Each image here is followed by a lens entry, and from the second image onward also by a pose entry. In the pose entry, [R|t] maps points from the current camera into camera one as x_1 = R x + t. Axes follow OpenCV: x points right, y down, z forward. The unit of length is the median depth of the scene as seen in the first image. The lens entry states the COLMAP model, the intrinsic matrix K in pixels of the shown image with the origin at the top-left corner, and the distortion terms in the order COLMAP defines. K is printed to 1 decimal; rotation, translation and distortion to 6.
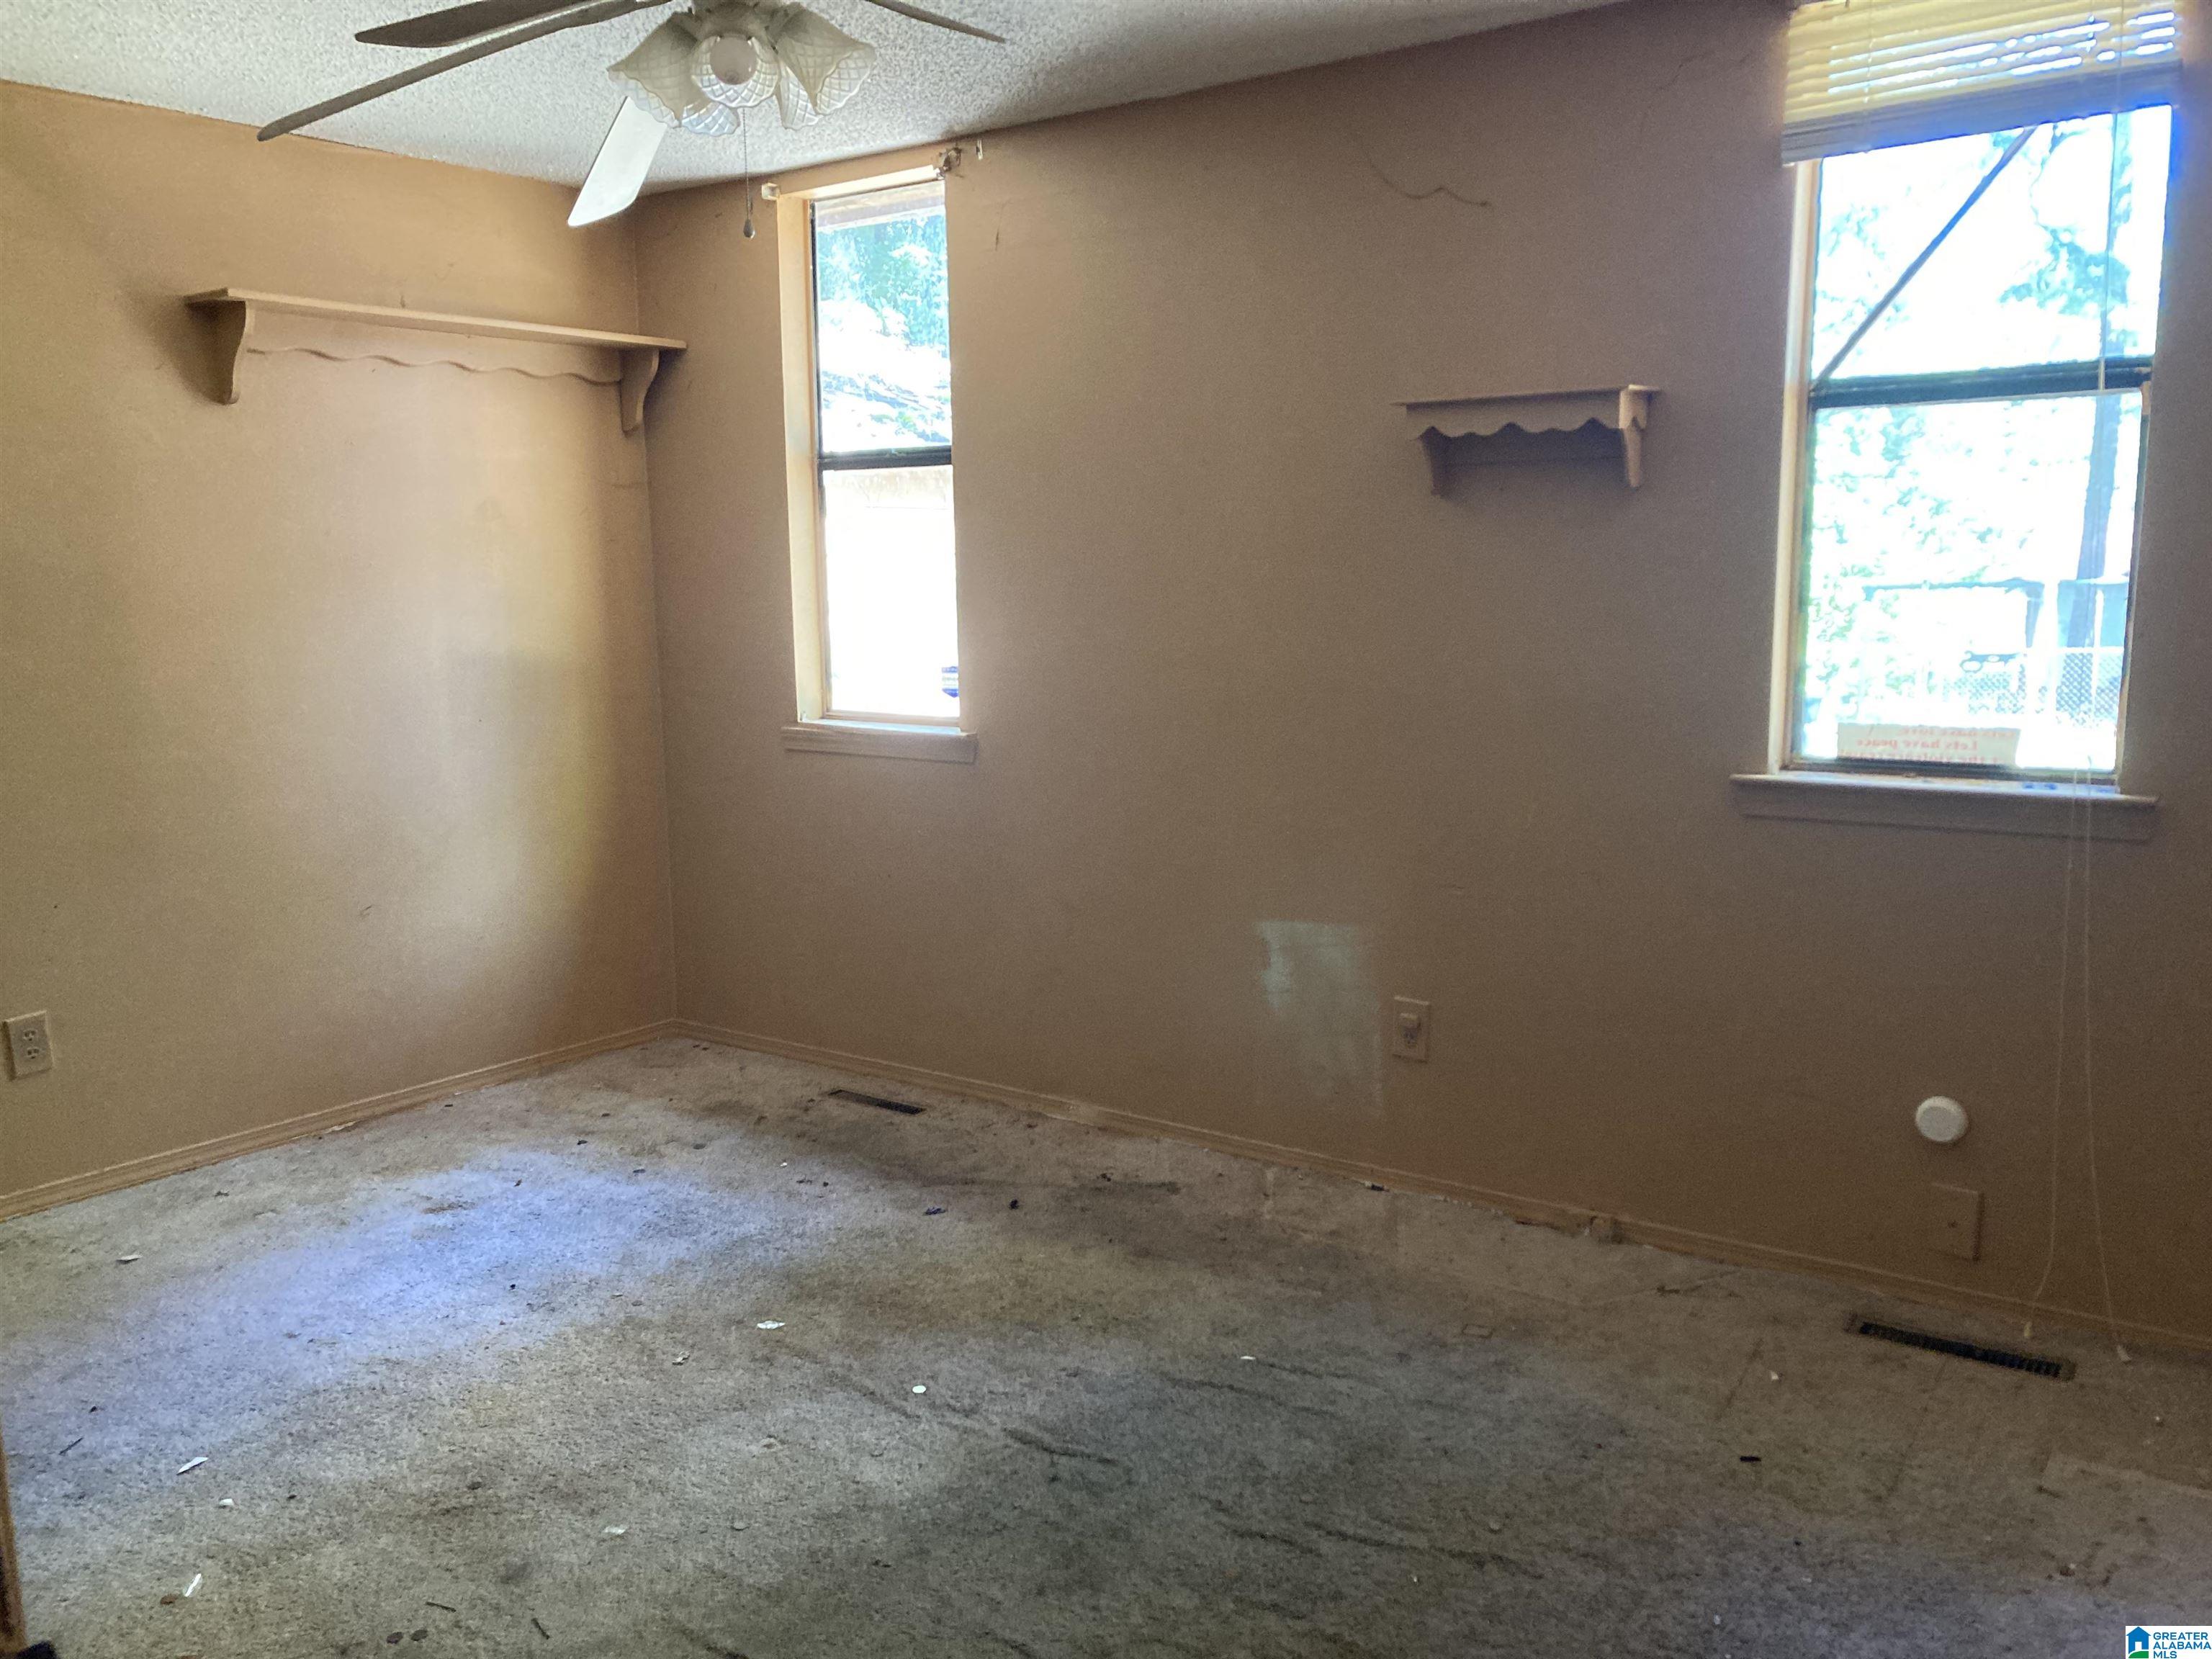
lens RADIAL K [[1799.7, 0, 1107.9], [0, 1799.7, 839.3], [0, 0, 1]] dist [0.019008, -0.022205]
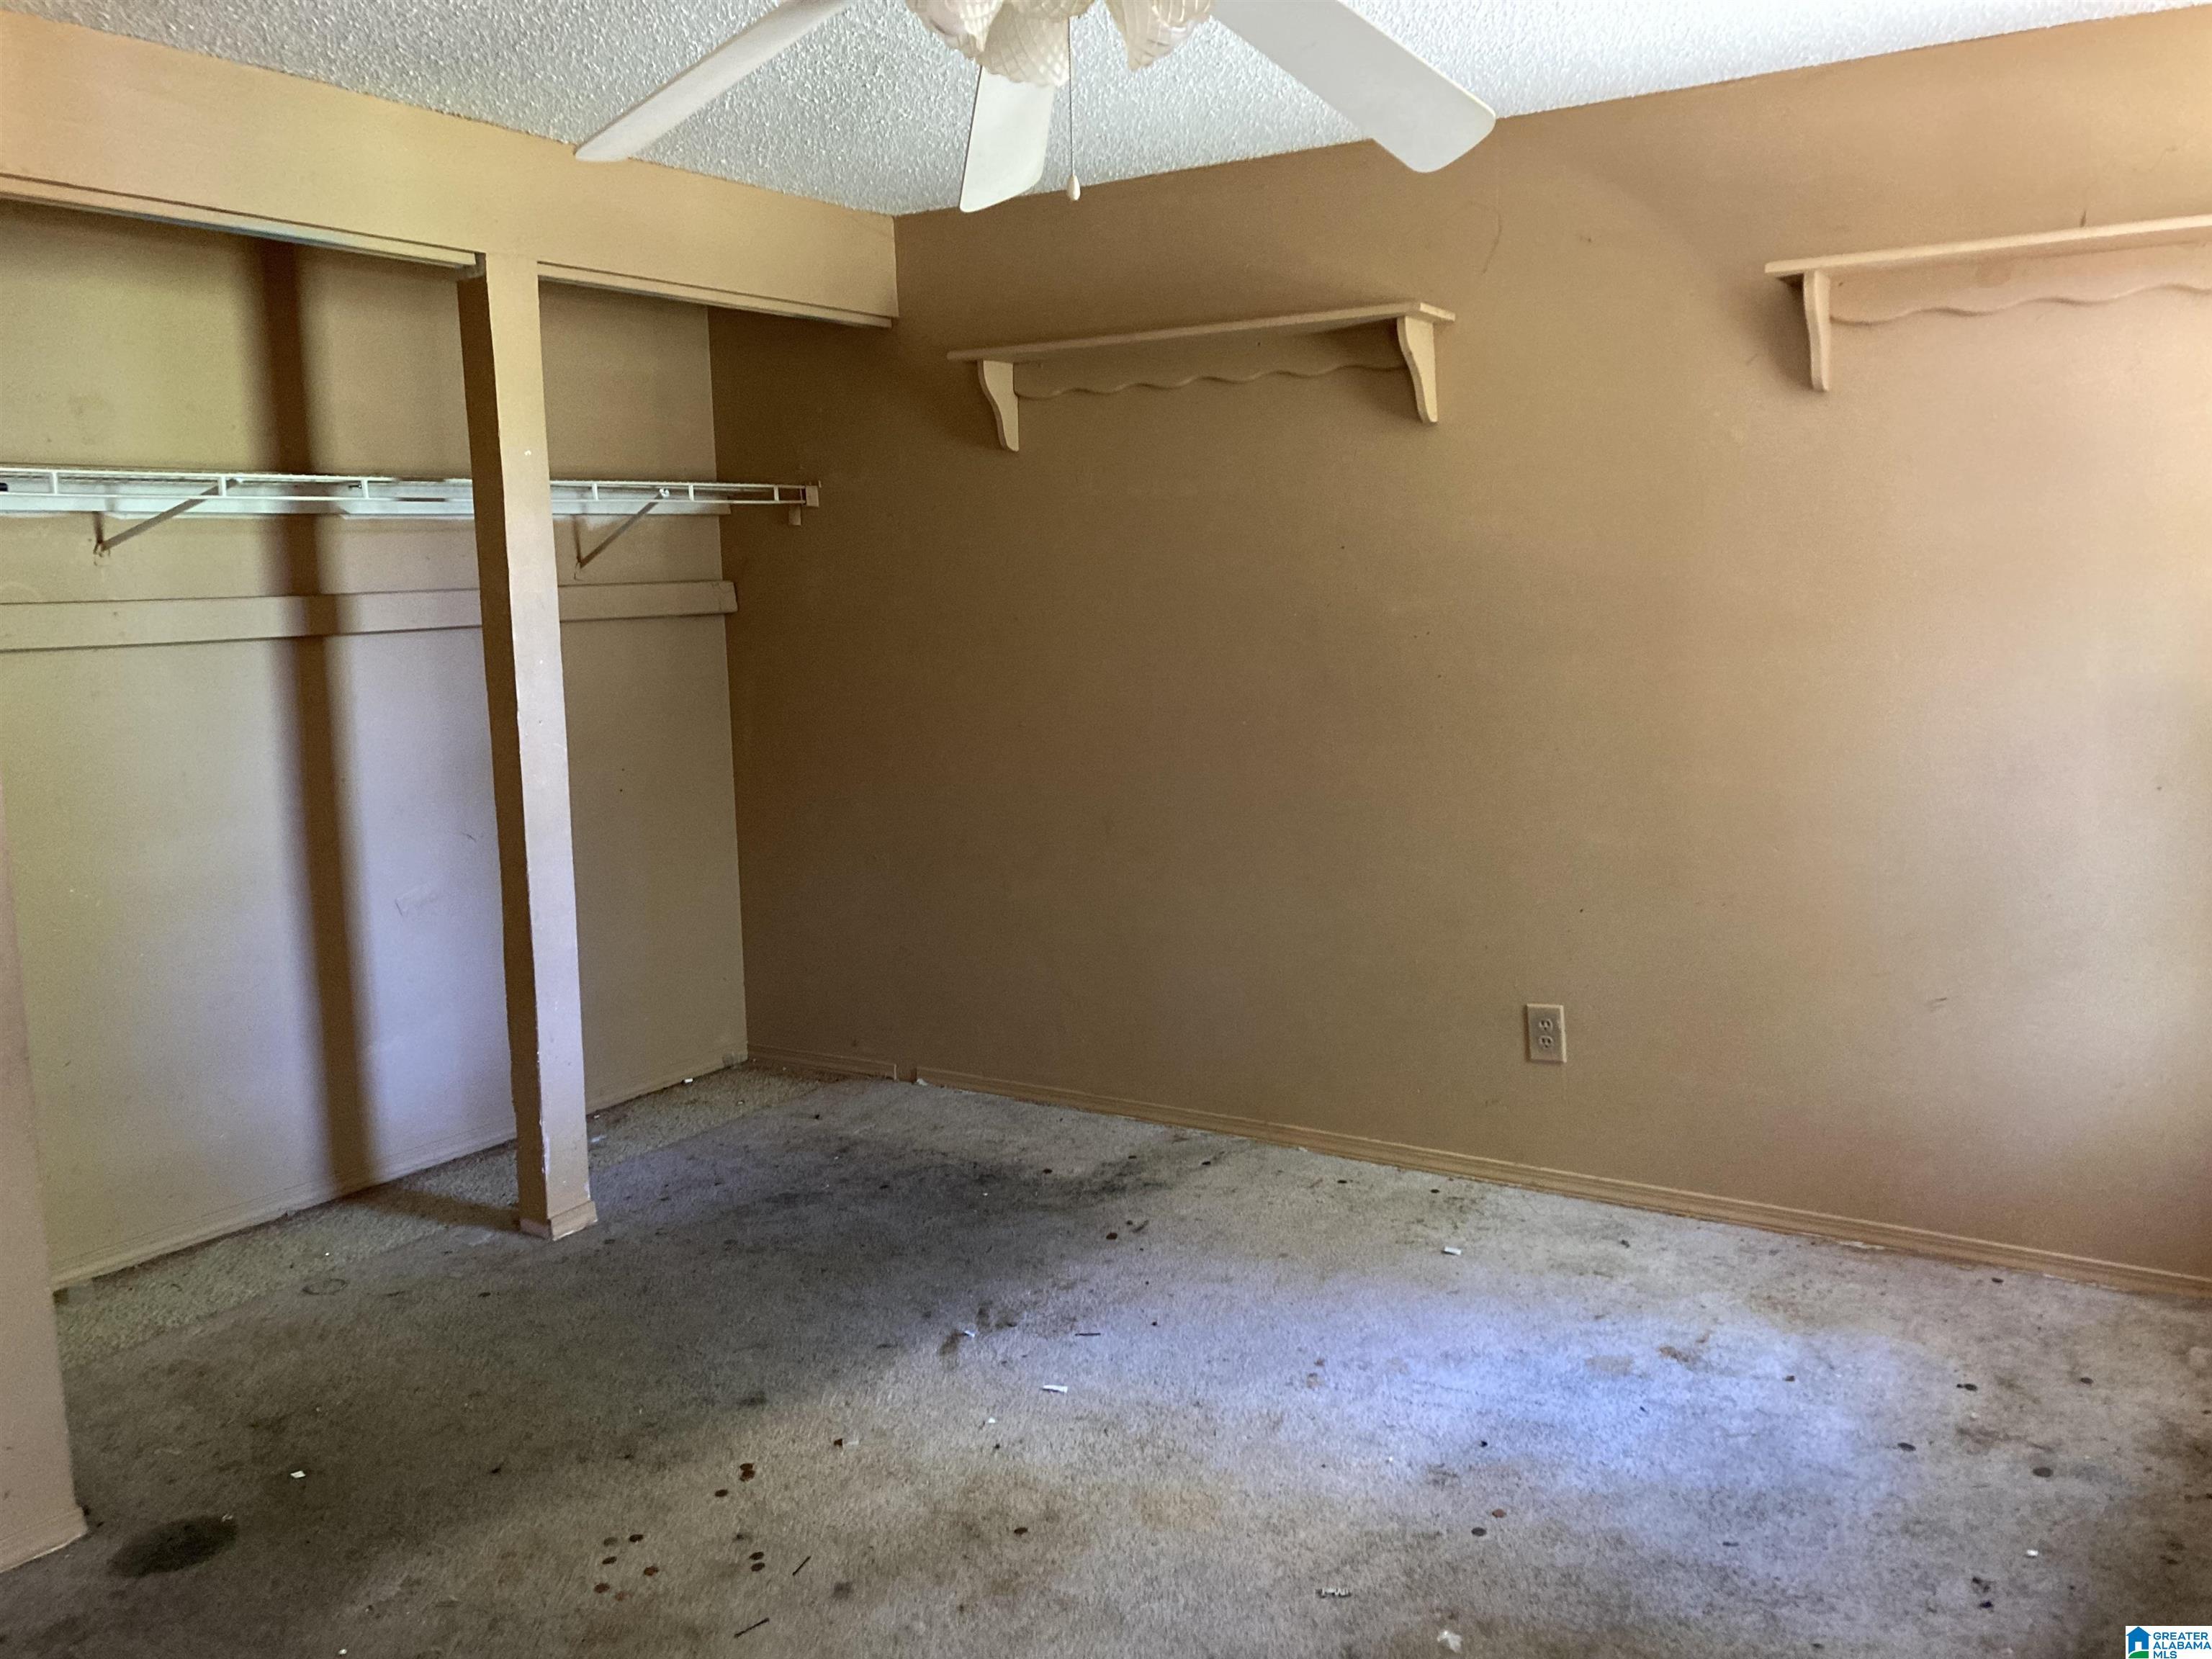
lens RADIAL K [[1799.7, 0, 1110.3], [0, 1799.7, 811.9], [0, 0, 1]] dist [0.019008, -0.022205]
pose [[0.057951, 0.137043, -0.988868, 0.389868], [-0.131608, 0.982937, 0.128509, -0.109670], [0.989607, 0.122696, 0.074998, 0.628745]]
